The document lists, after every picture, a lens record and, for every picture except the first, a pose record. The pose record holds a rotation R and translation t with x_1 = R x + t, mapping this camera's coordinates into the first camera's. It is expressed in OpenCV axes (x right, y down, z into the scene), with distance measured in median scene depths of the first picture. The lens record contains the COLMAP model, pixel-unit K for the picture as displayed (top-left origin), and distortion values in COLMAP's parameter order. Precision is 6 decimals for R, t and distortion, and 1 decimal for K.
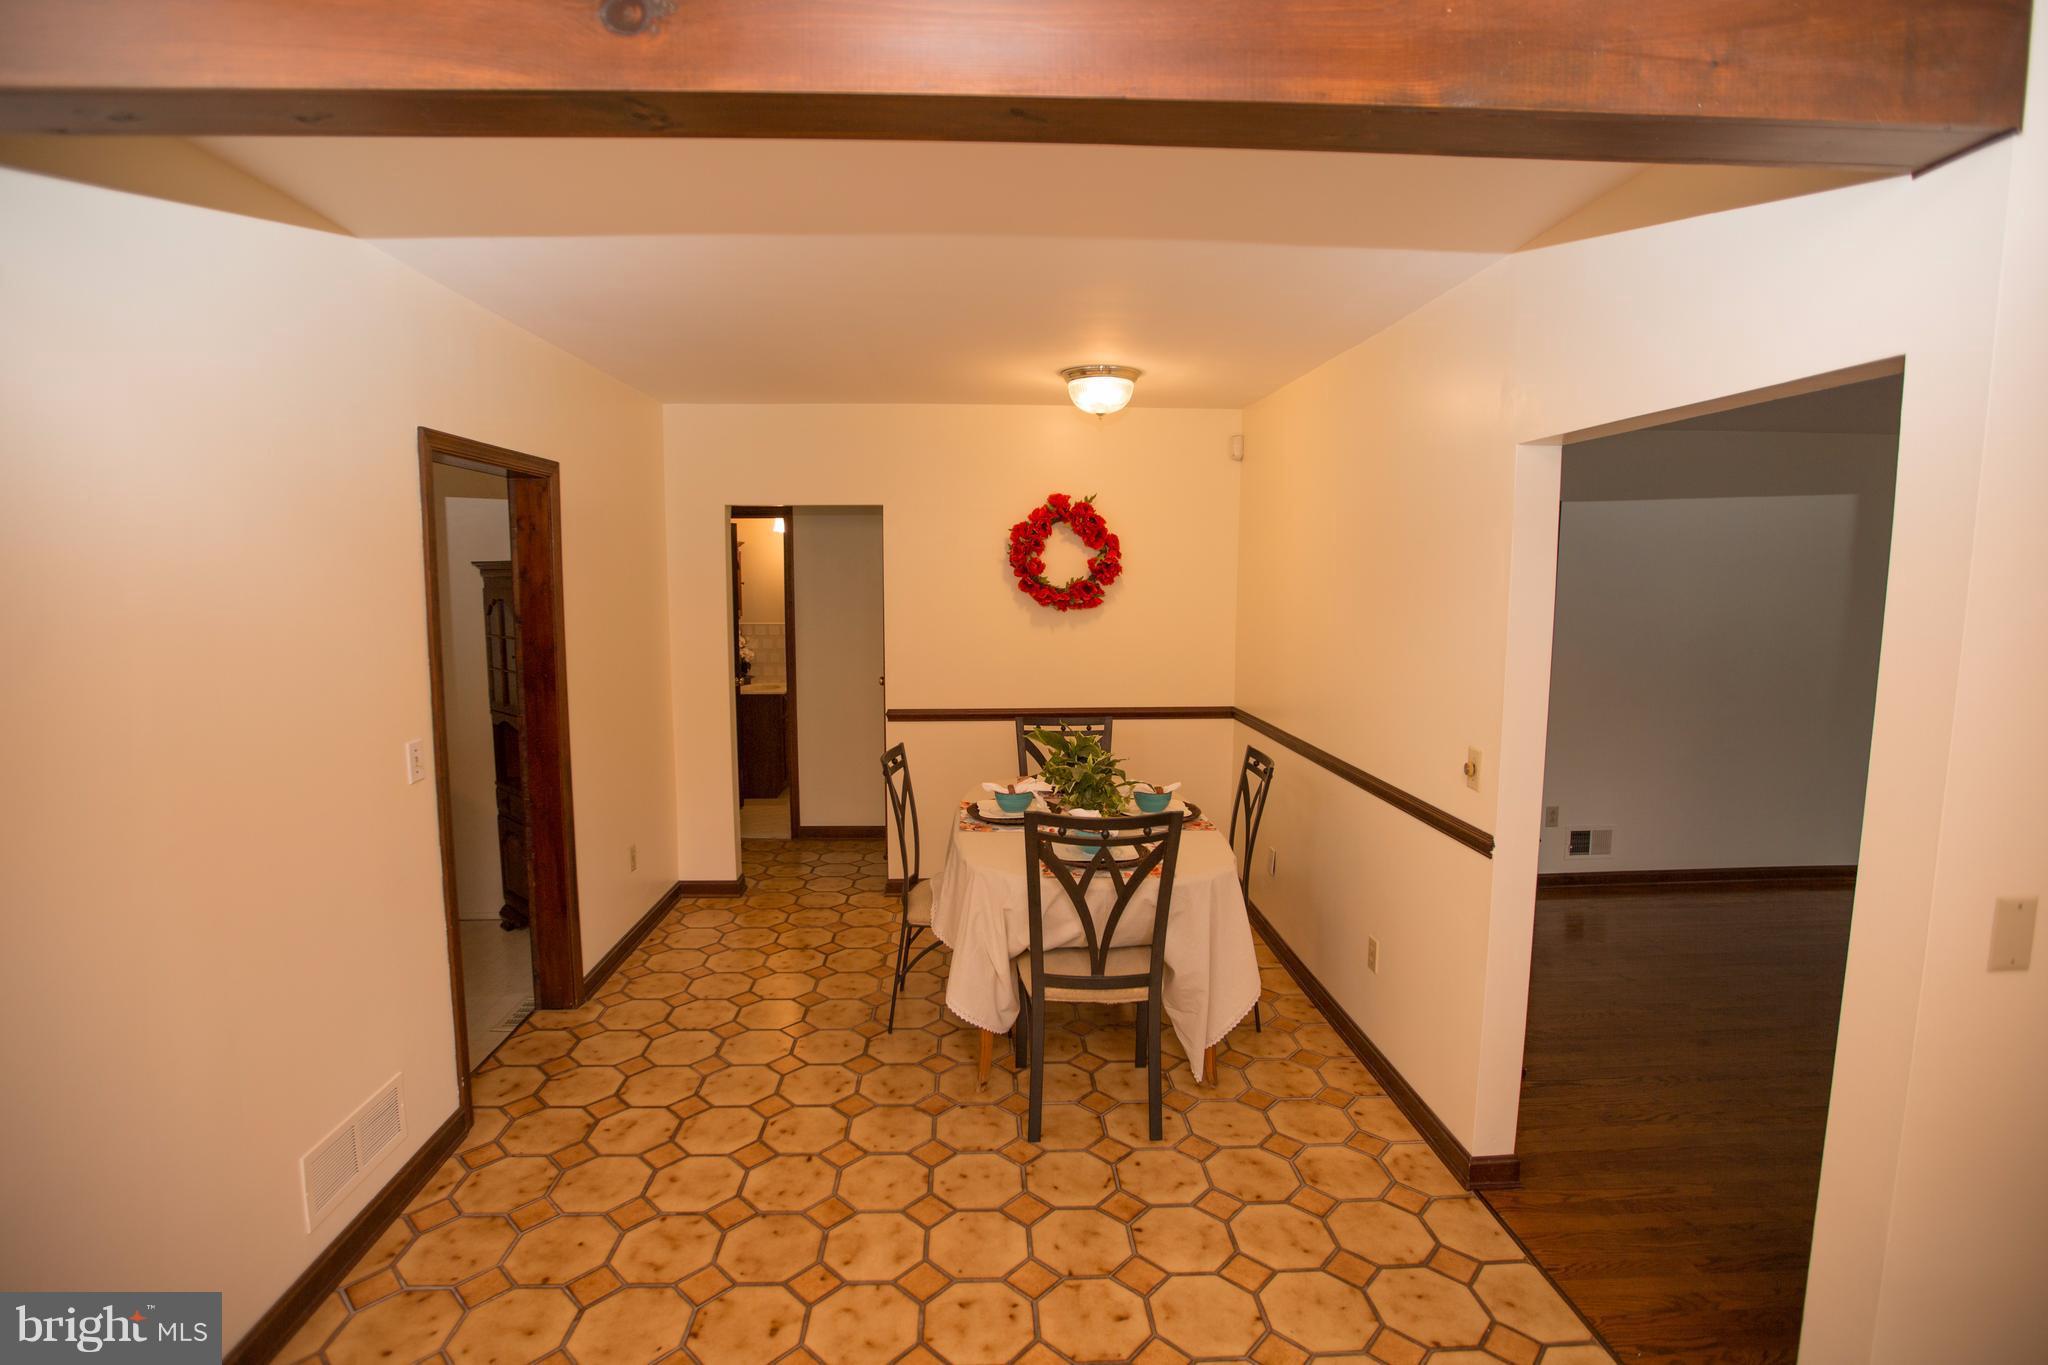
lens RADIAL K [[961.4, 0, 1011.7], [0, 961.4, 680.3], [0, 0, 1]] dist [-0.058134, 0.023108]
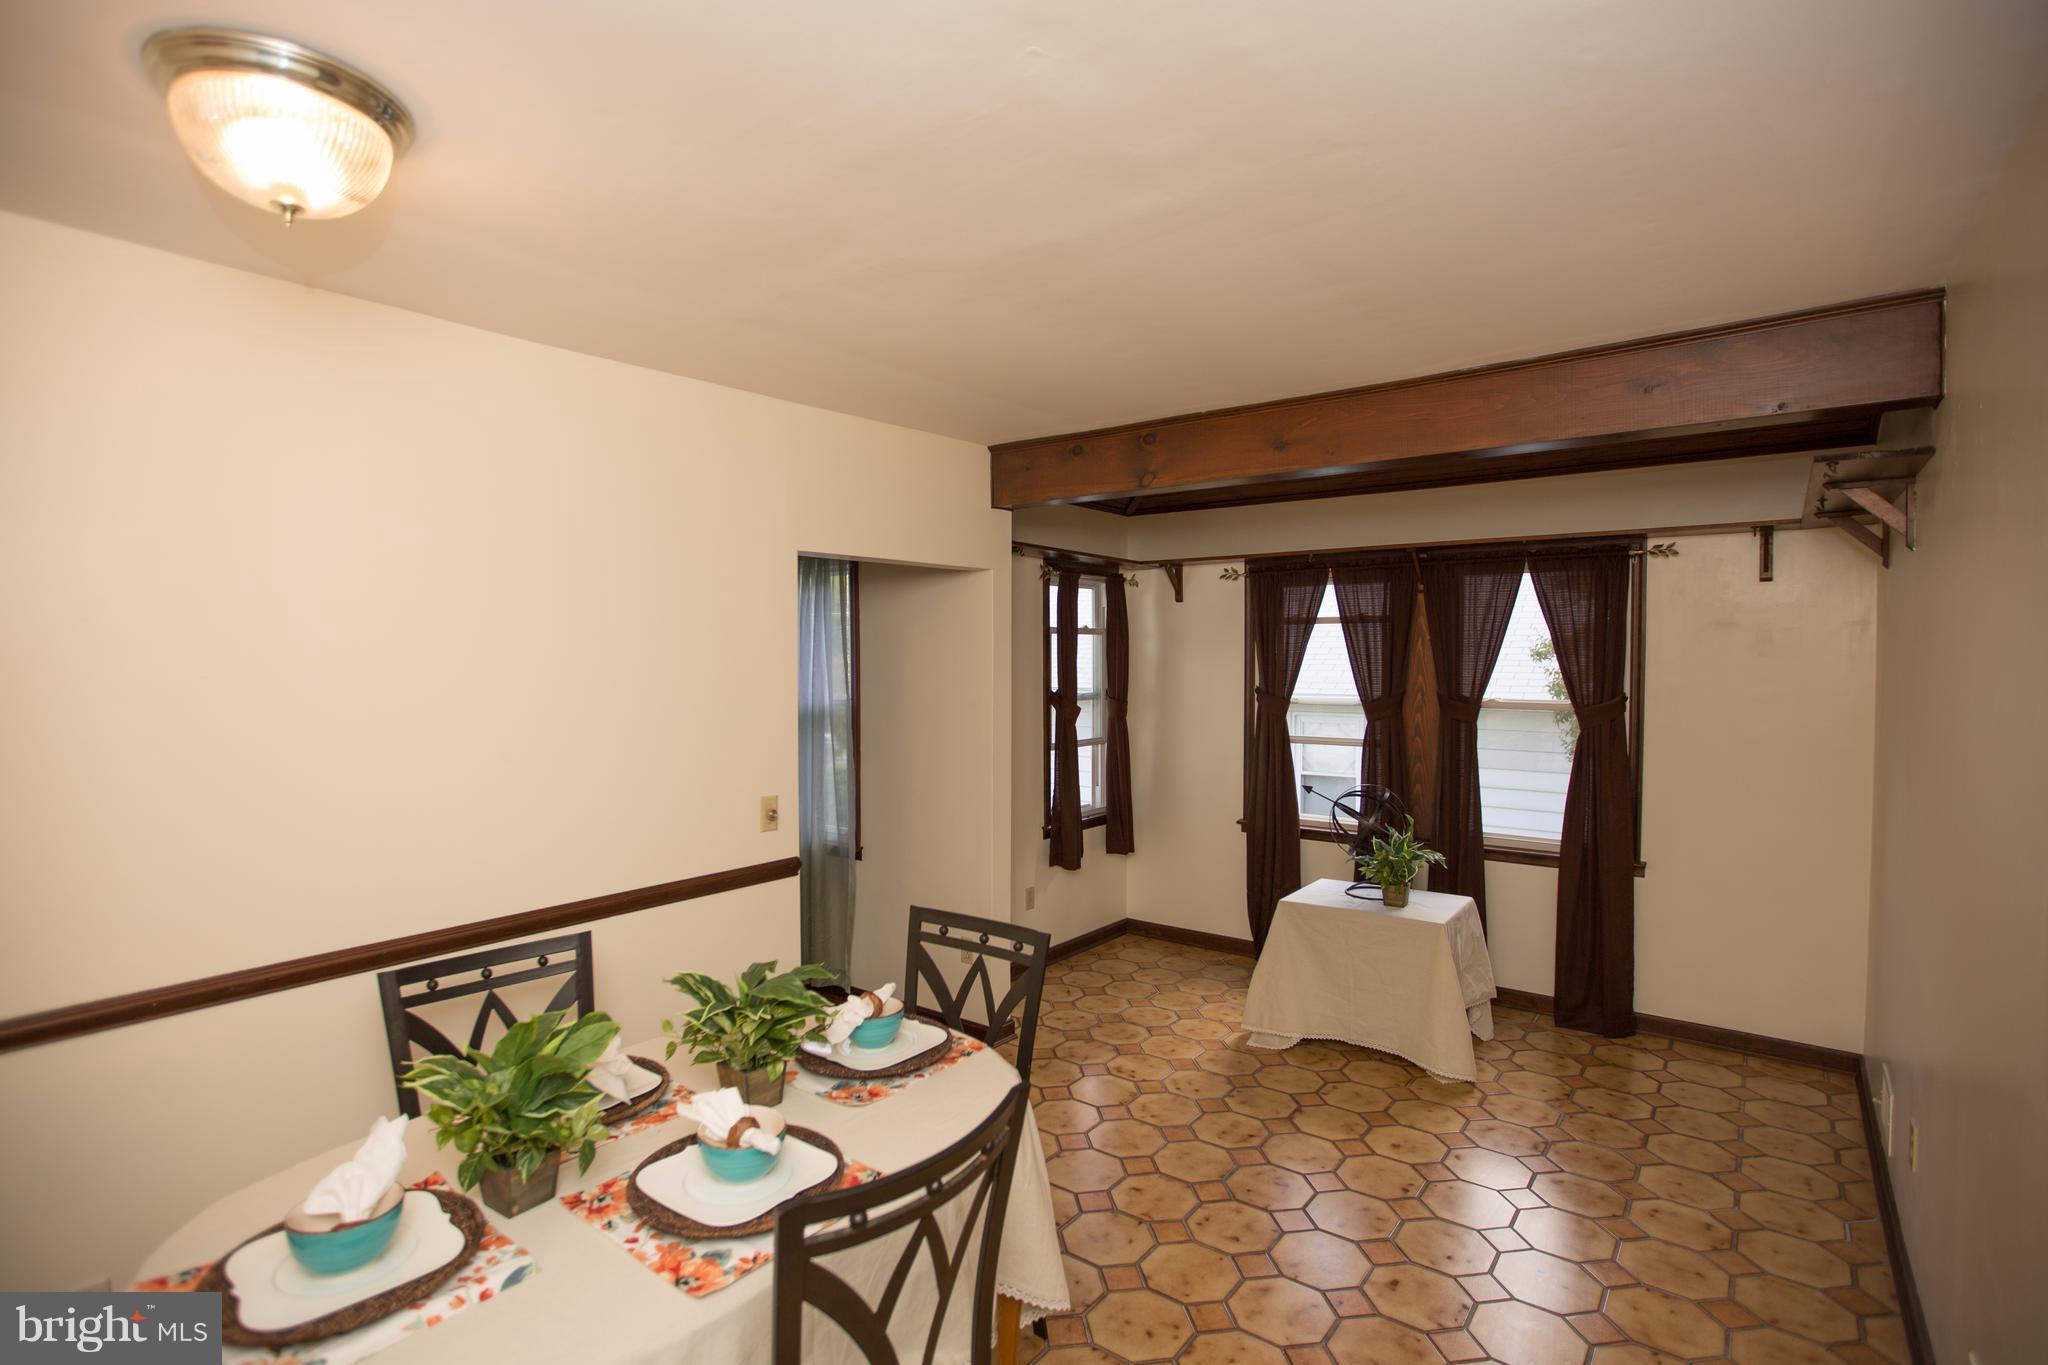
lens RADIAL K [[961.4, 0, 1011.7], [0, 961.4, 680.3], [0, 0, 1]] dist [-0.058134, 0.023108]
pose [[-0.754026, -0.019894, 0.656543, -0.493060], [0.072940, 0.990823, 0.113793, -0.177340], [-0.652782, 0.133691, -0.745655, 1.586893]]
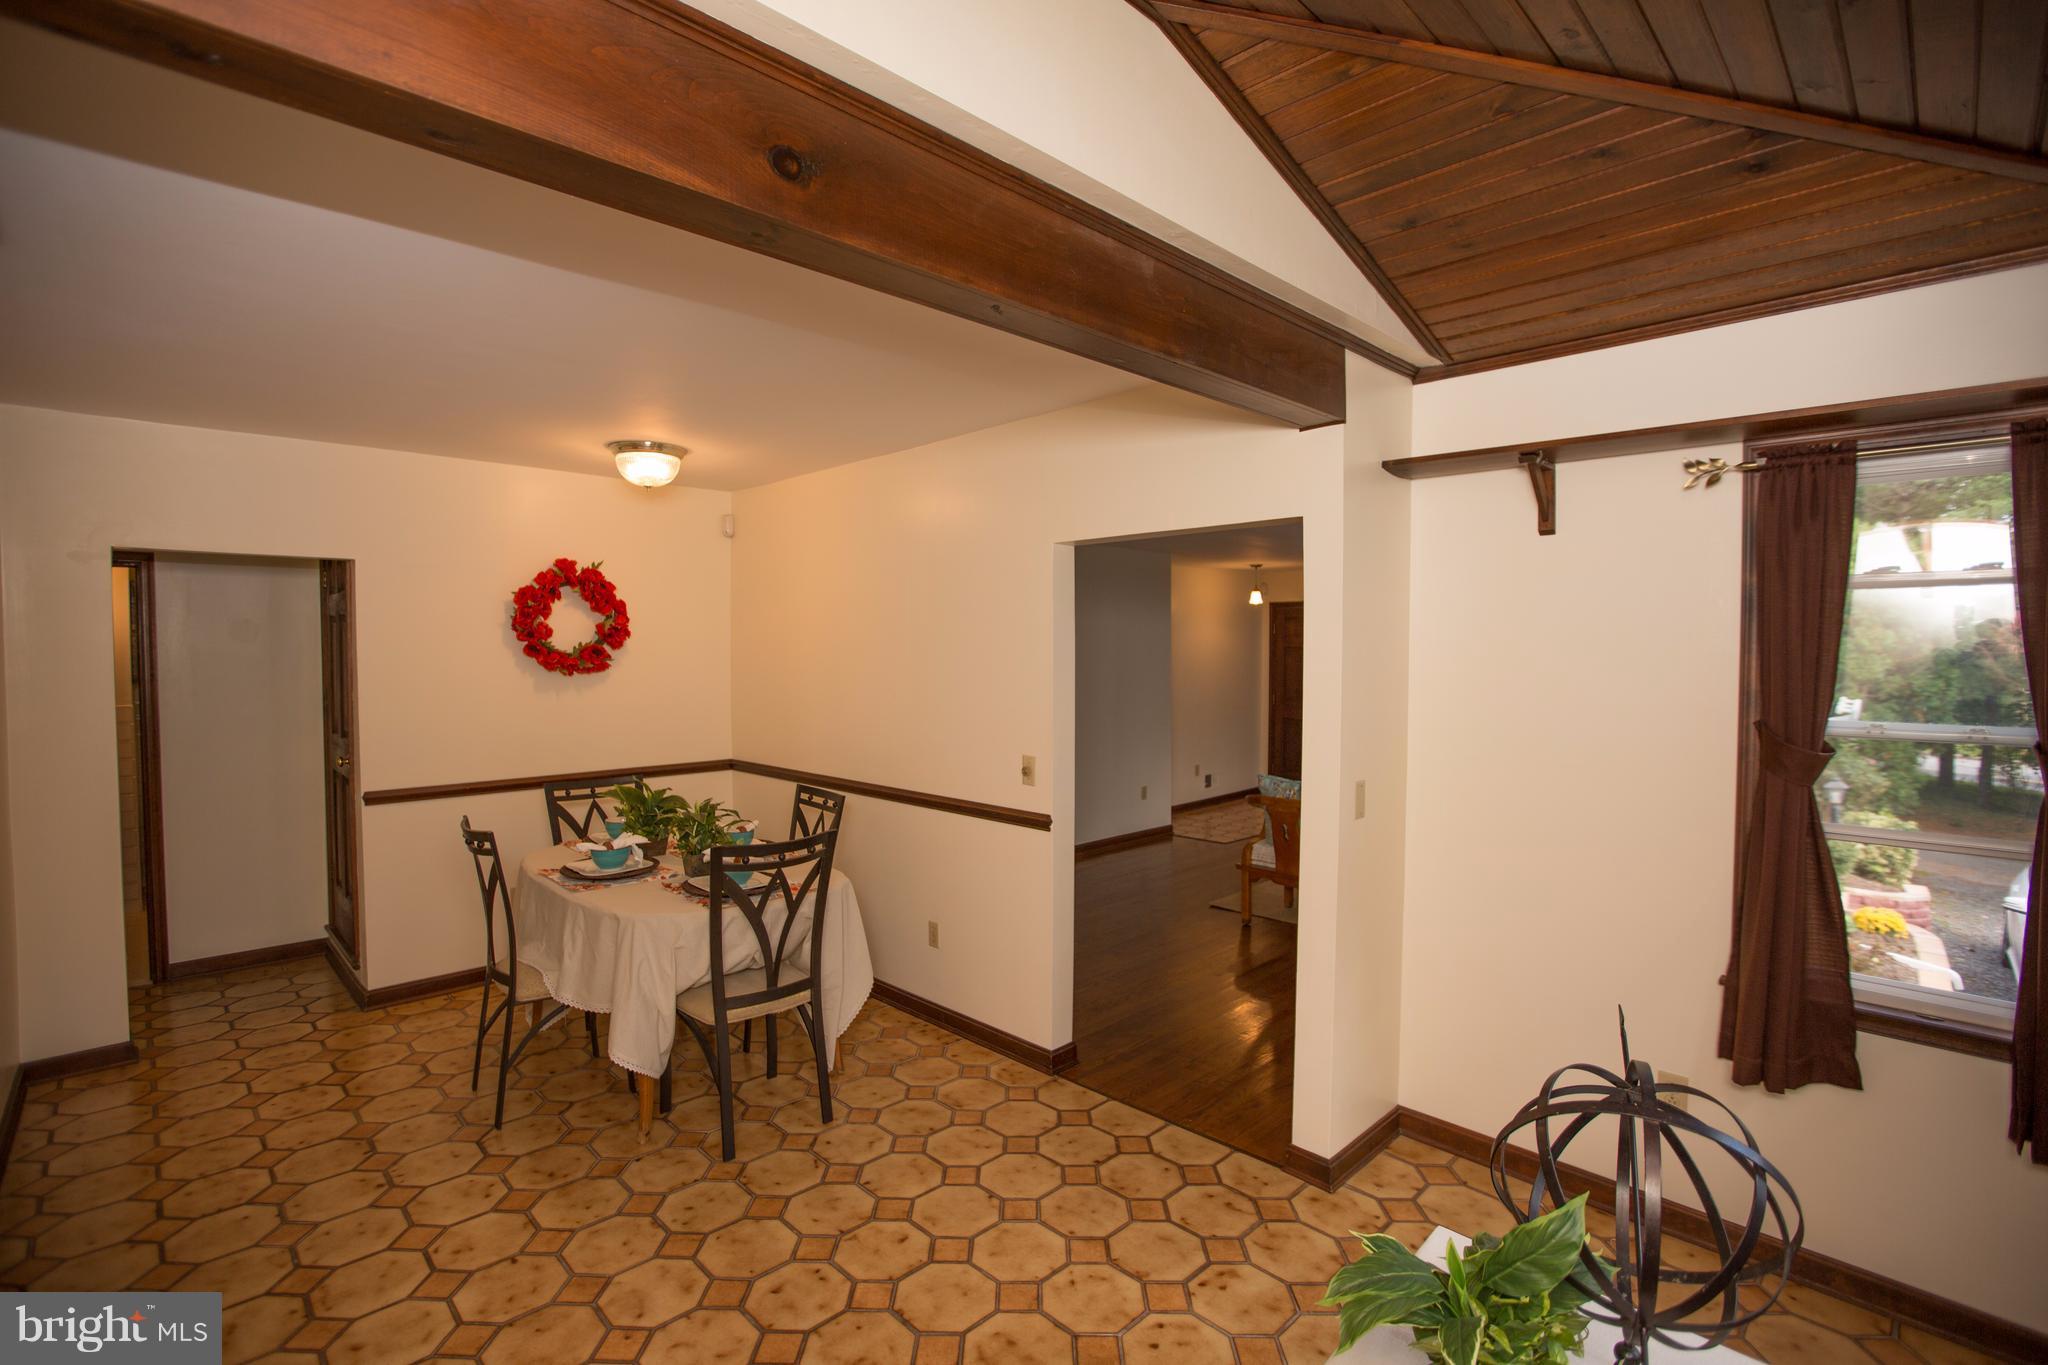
lens RADIAL K [[935.0, 0, 1014.1], [0, 935.0, 679.8], [0, 0, 1]] dist [-0.055451, 0.019763]
pose [[0.745077, -0.024658, 0.666523, -0.419290], [0.076772, 0.995845, -0.048979, 0.025078], [-0.662545, 0.087664, 0.743874, -0.024899]]
